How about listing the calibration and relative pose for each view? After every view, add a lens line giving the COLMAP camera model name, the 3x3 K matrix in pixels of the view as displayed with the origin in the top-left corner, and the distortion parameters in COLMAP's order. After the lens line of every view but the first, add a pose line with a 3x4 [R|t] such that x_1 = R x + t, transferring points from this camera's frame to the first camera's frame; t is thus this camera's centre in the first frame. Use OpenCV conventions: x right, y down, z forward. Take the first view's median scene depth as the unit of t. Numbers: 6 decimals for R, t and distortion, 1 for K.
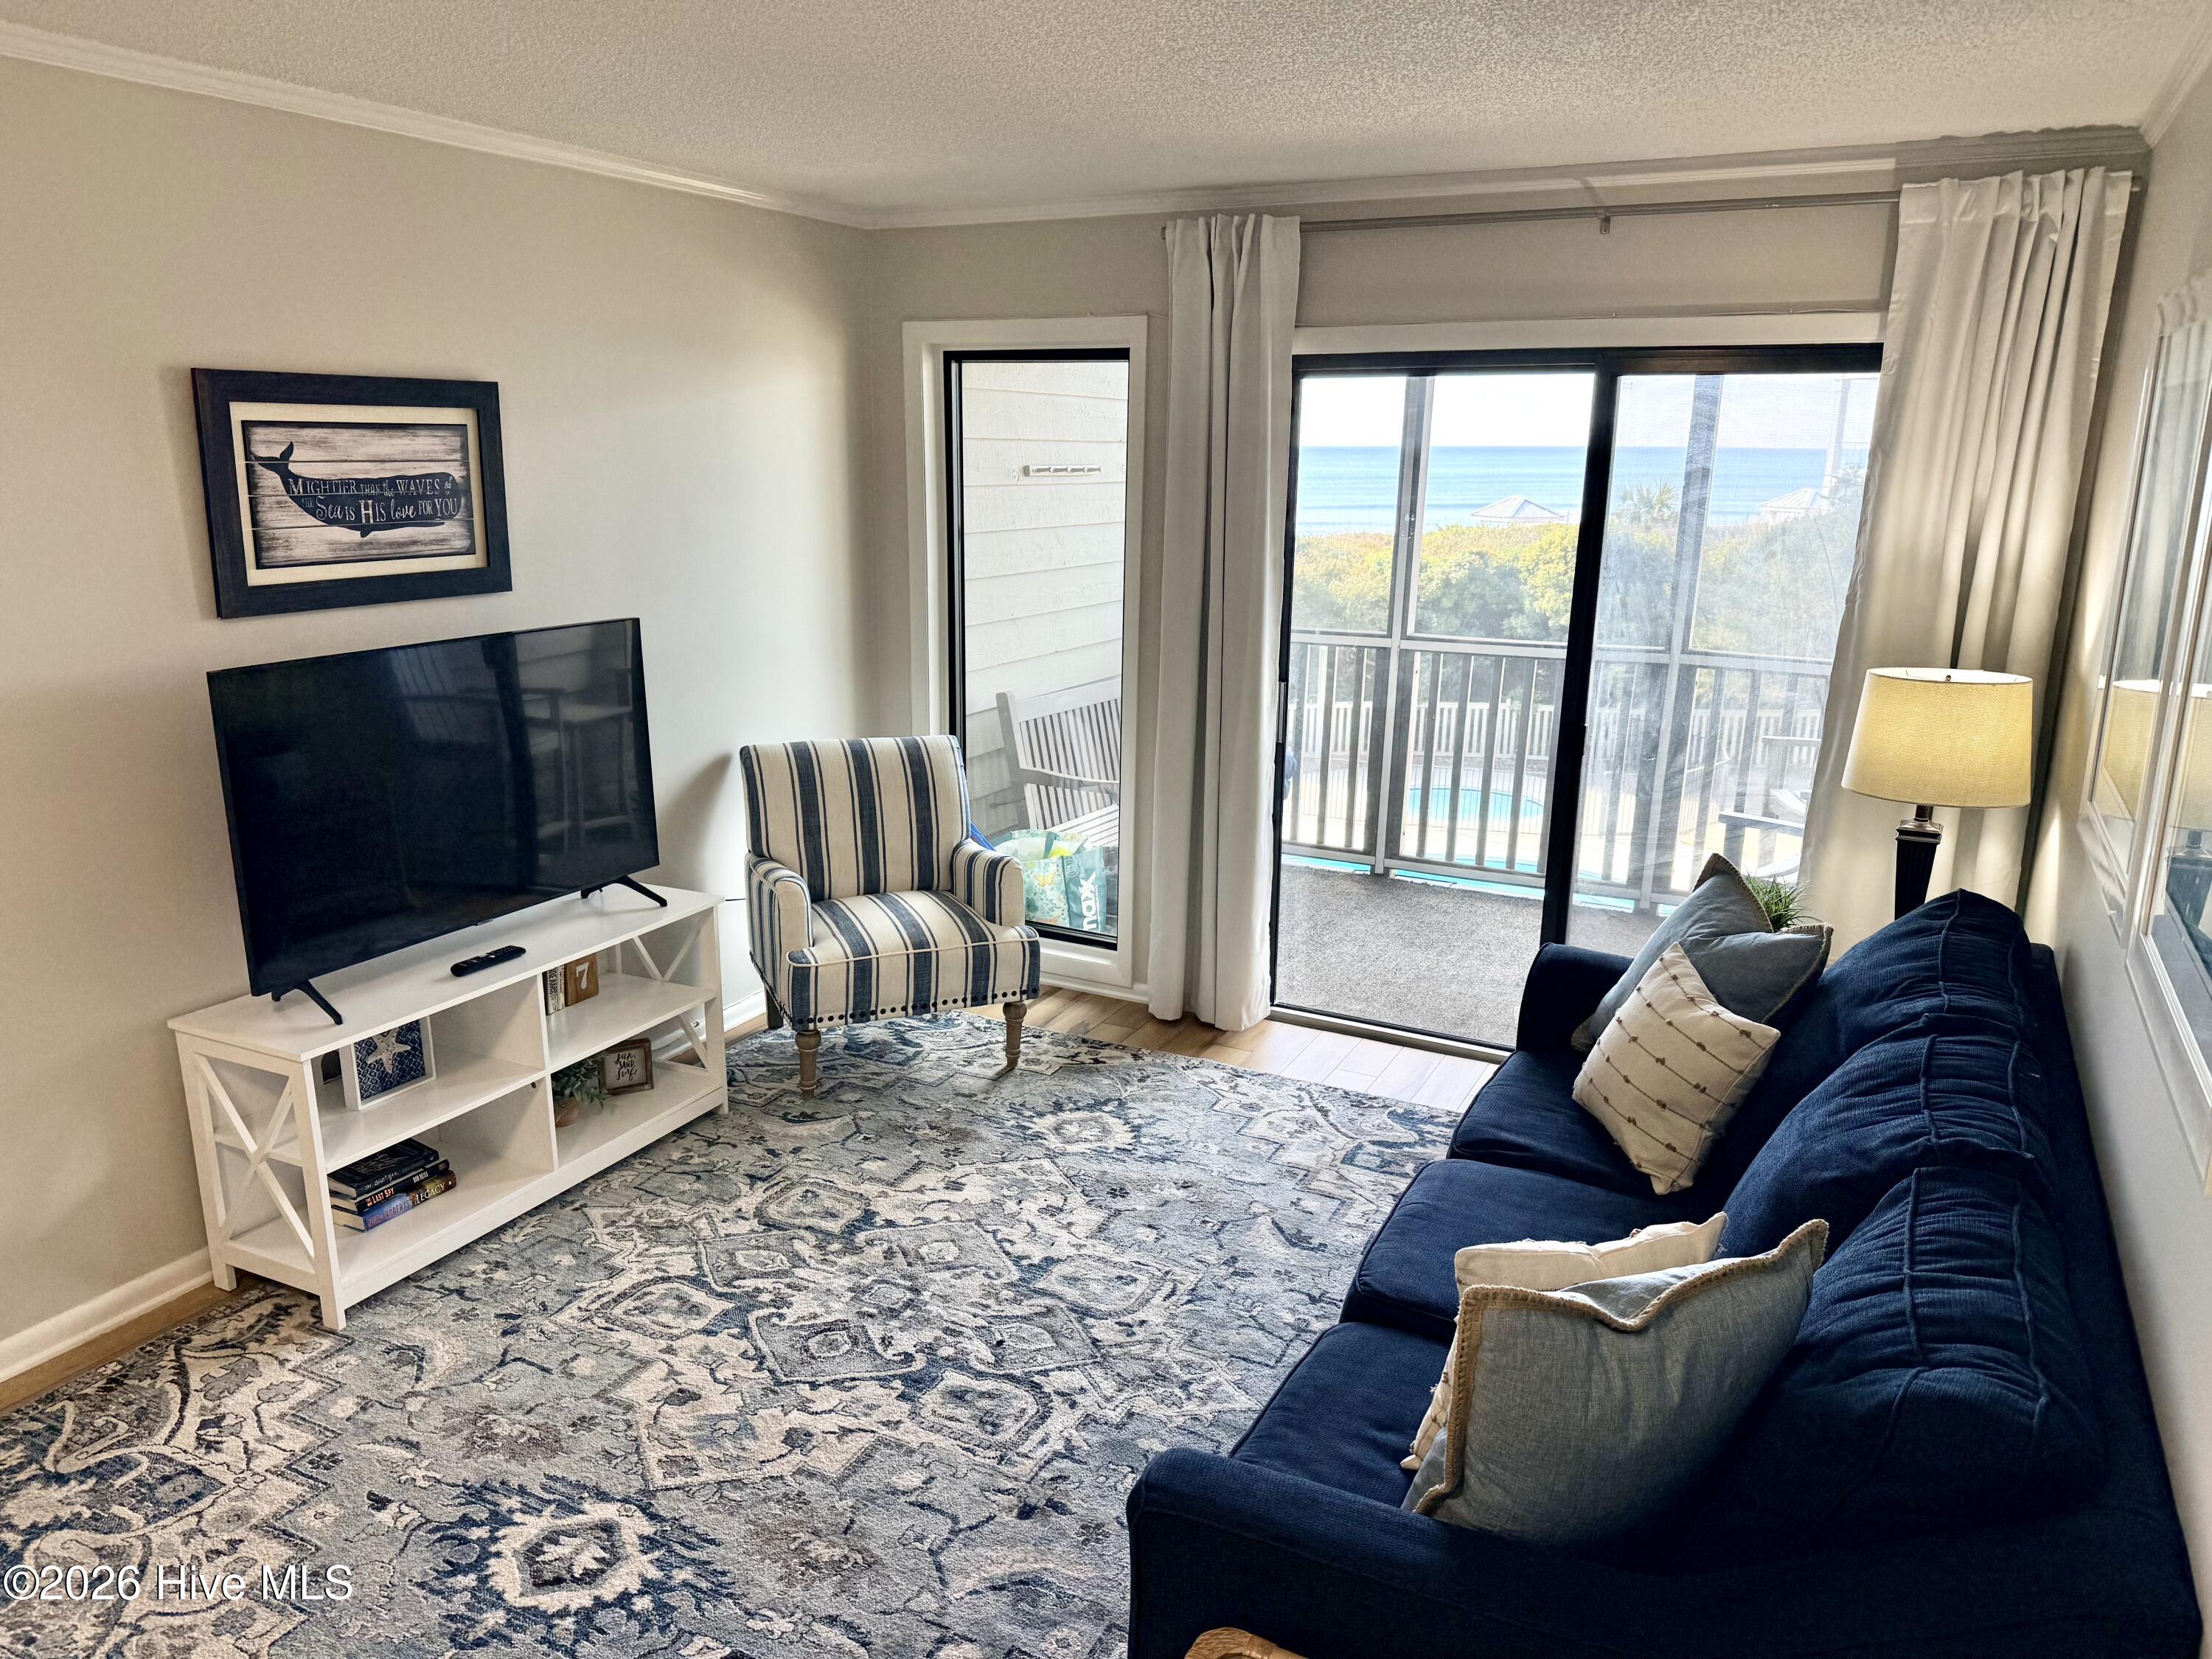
lens RADIAL K [[1550.9, 0, 1106.0], [0, 1550.9, 829.5], [0, 0, 1]] dist [0.000020, -0.025934]
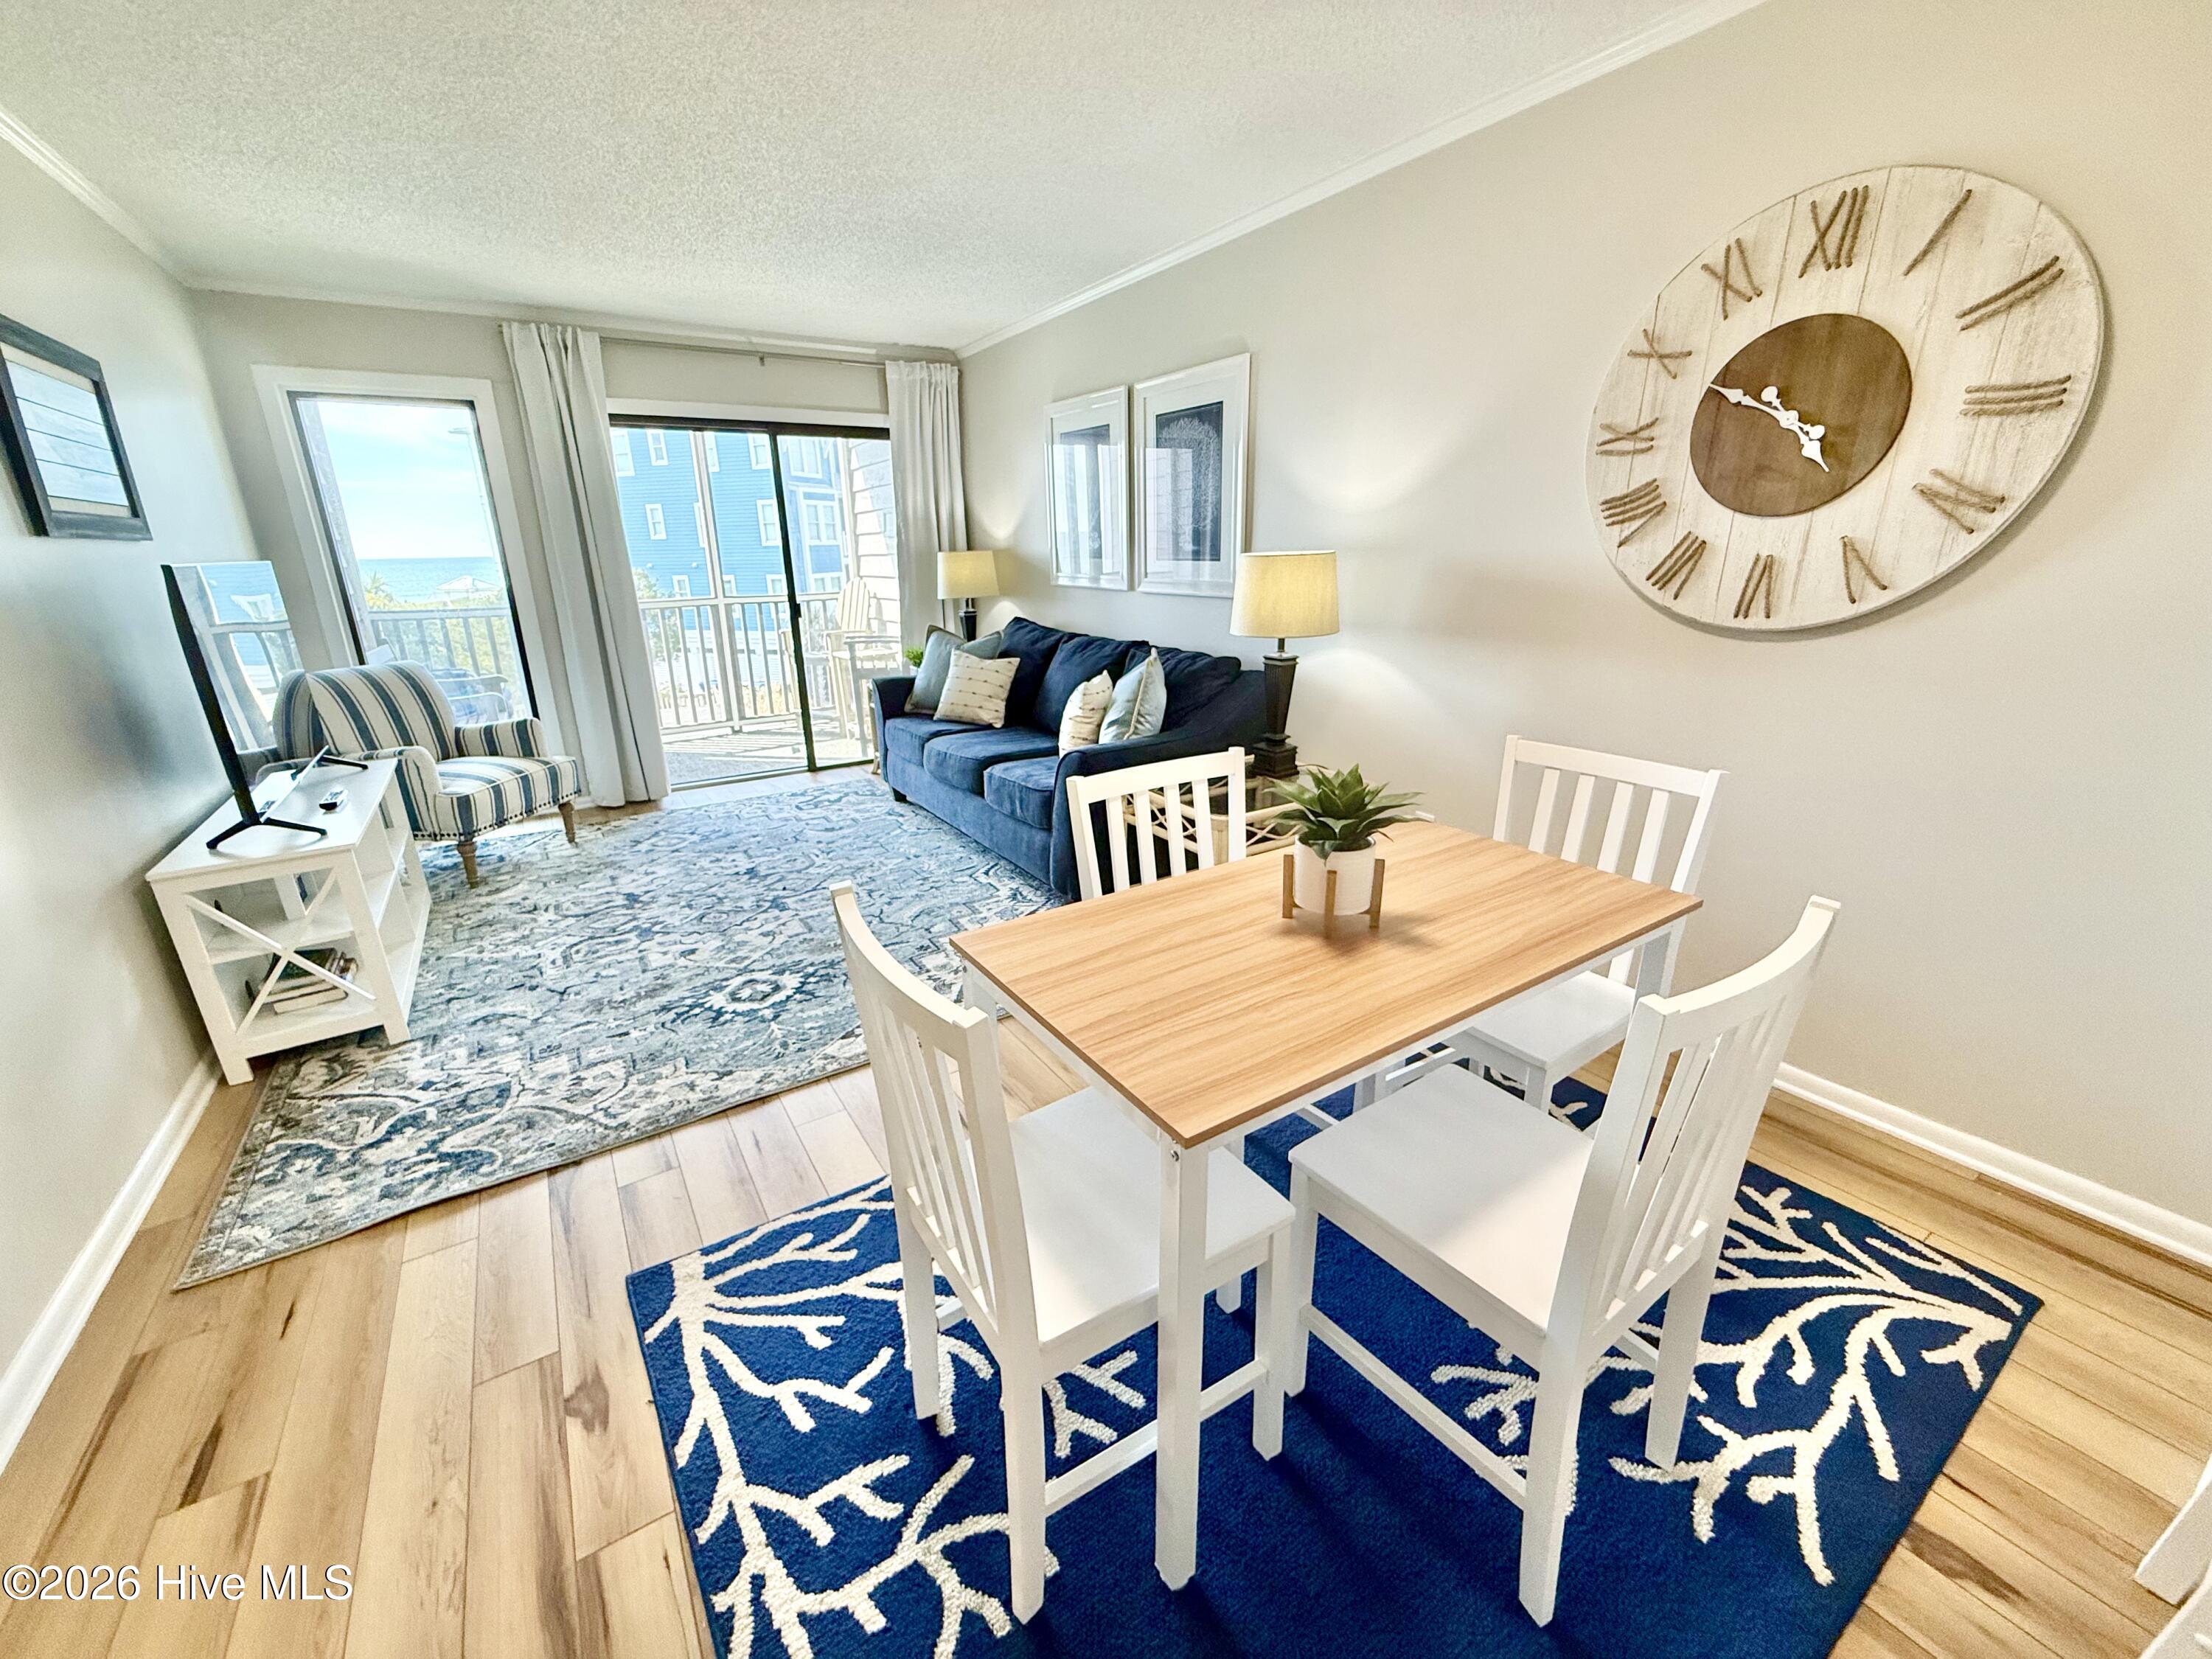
lens RADIAL K [[886.2, 0, 1106.0], [0, 886.2, 829.5], [0, 0, 1]] dist [0.000310, 0.000236]
pose [[0.497712, -0.281758, 0.820302, -0.692381], [0.234599, 0.954244, 0.185423, 0.122011], [-0.835013, 0.100155, 0.541038, 0.005839]]
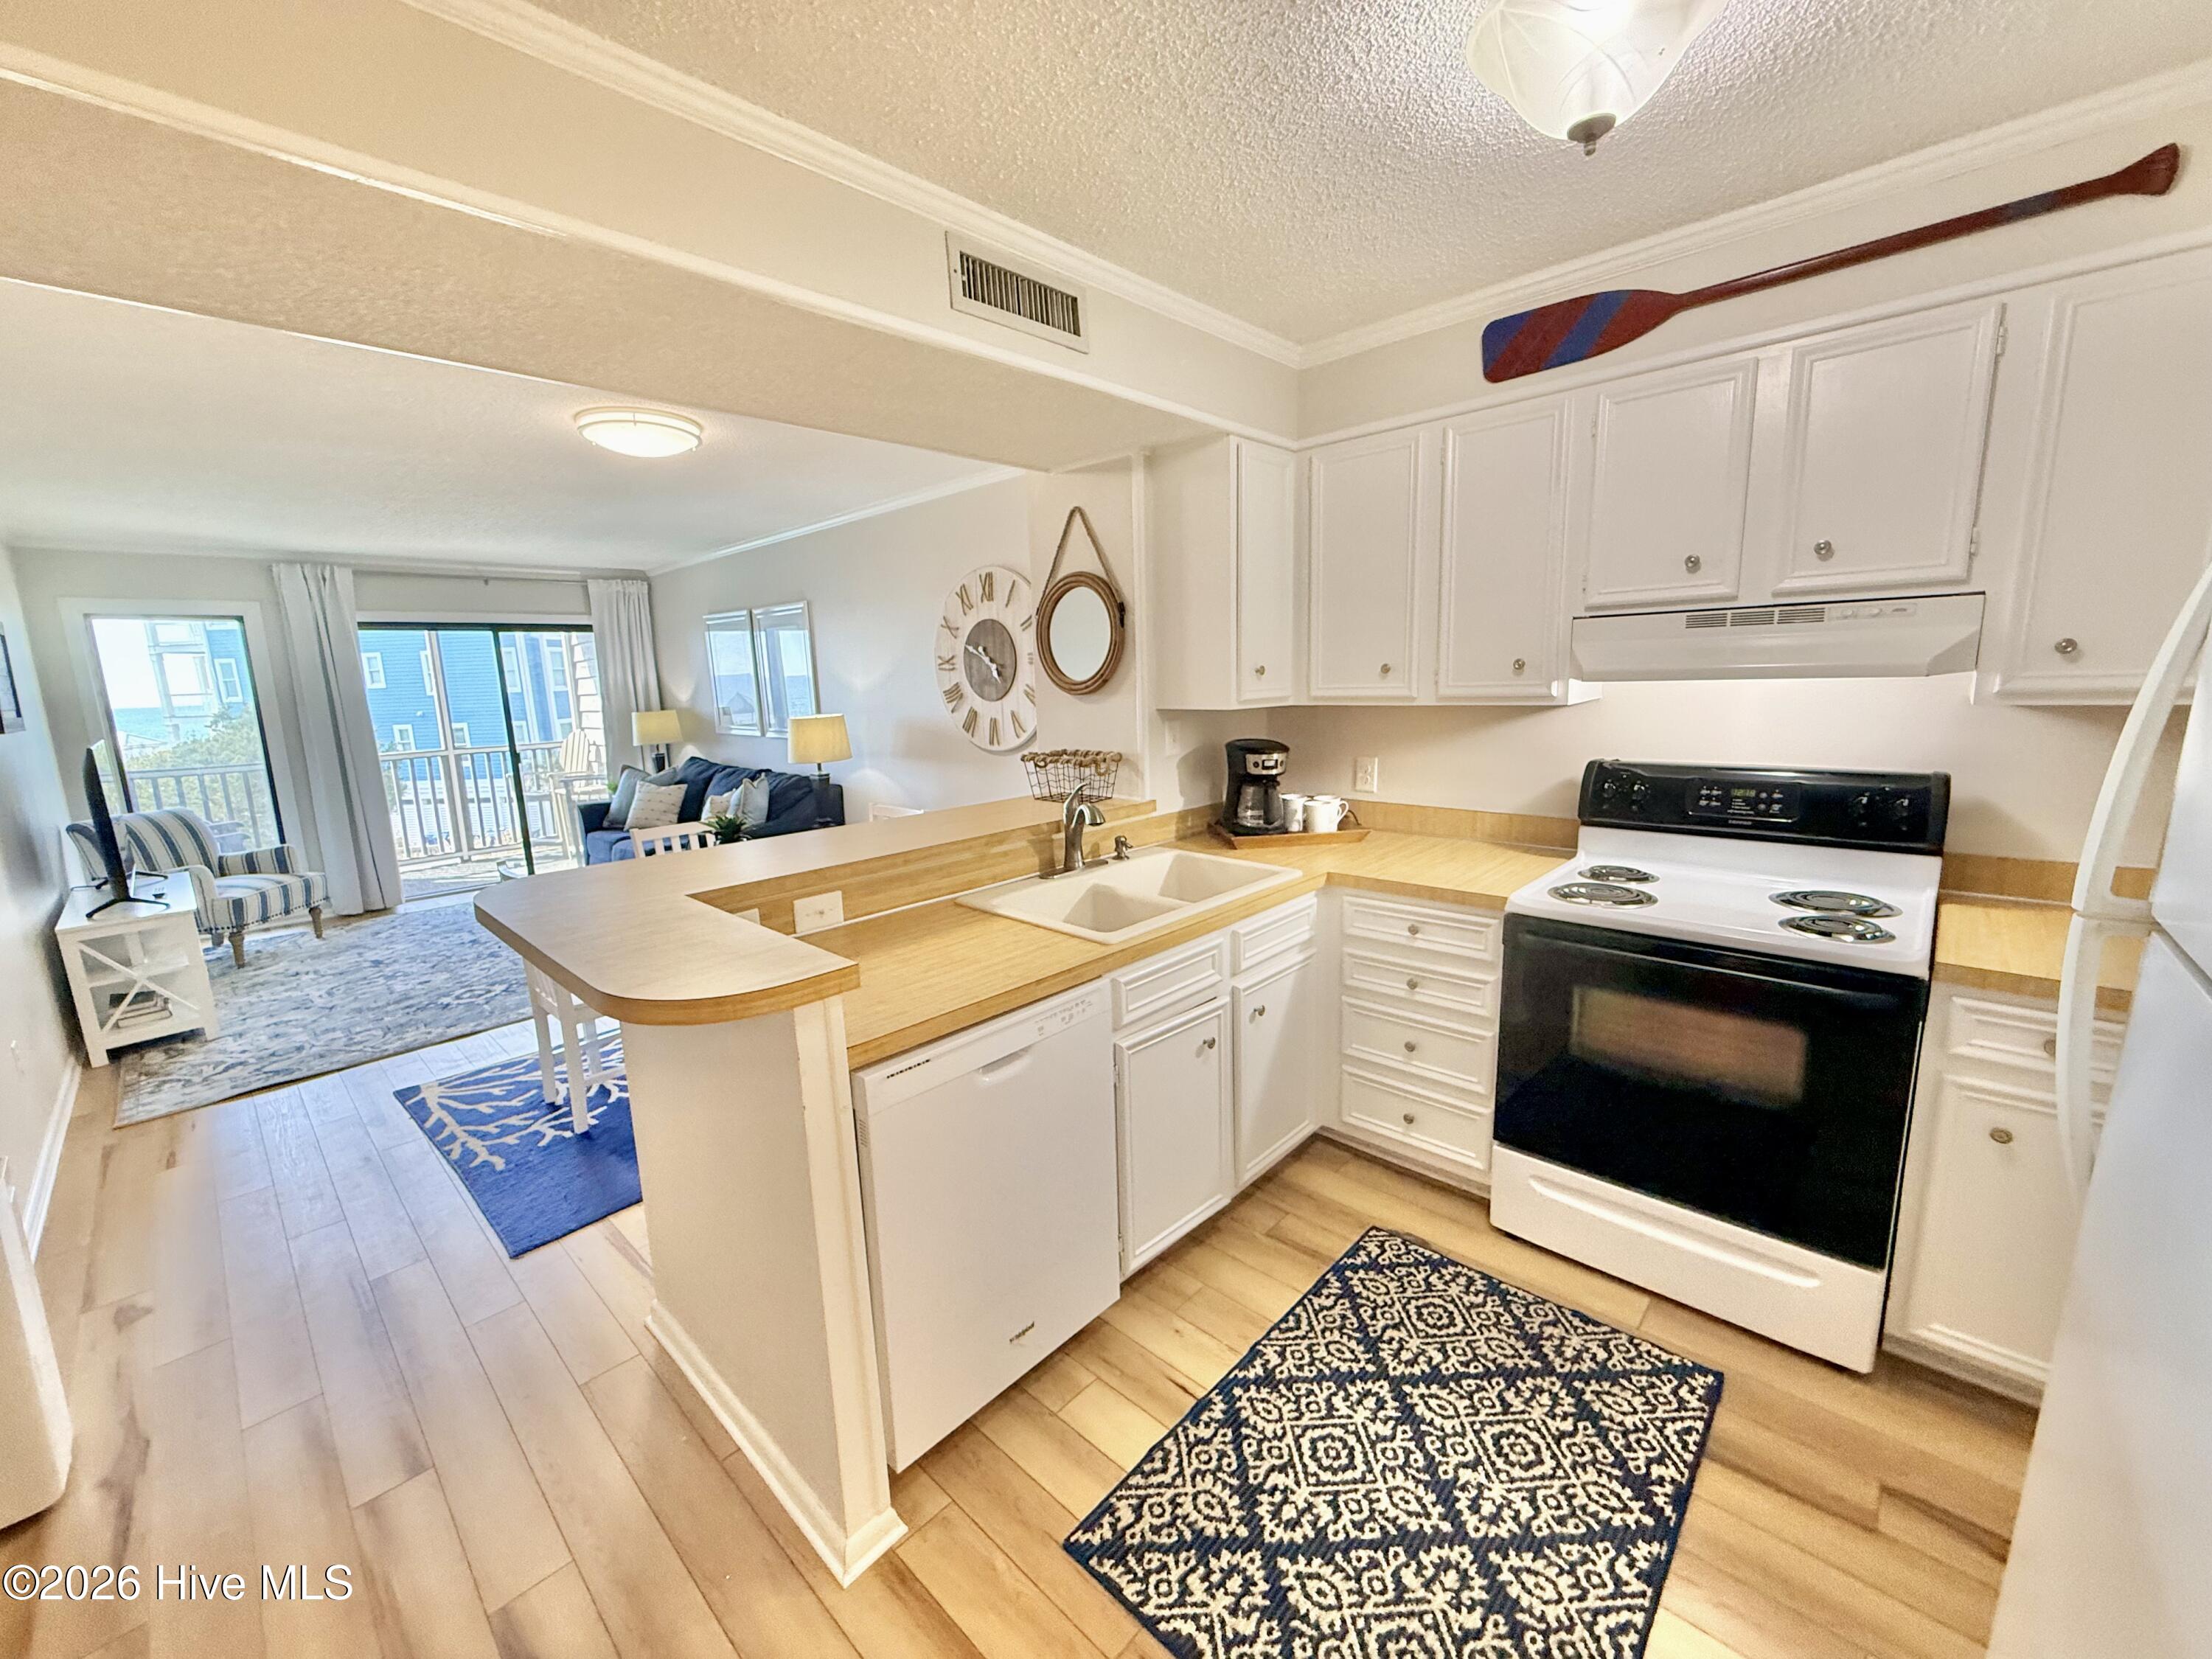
lens RADIAL K [[886.2, 0, 1106.0], [0, 886.2, 829.5], [0, 0, 1]] dist [0.000310, 0.000236]
pose [[0.279434, -0.185264, 0.942122, -1.126017], [0.272376, 0.956196, 0.107245, 0.218370], [-0.920722, 0.226643, 0.317655, -0.562868]]
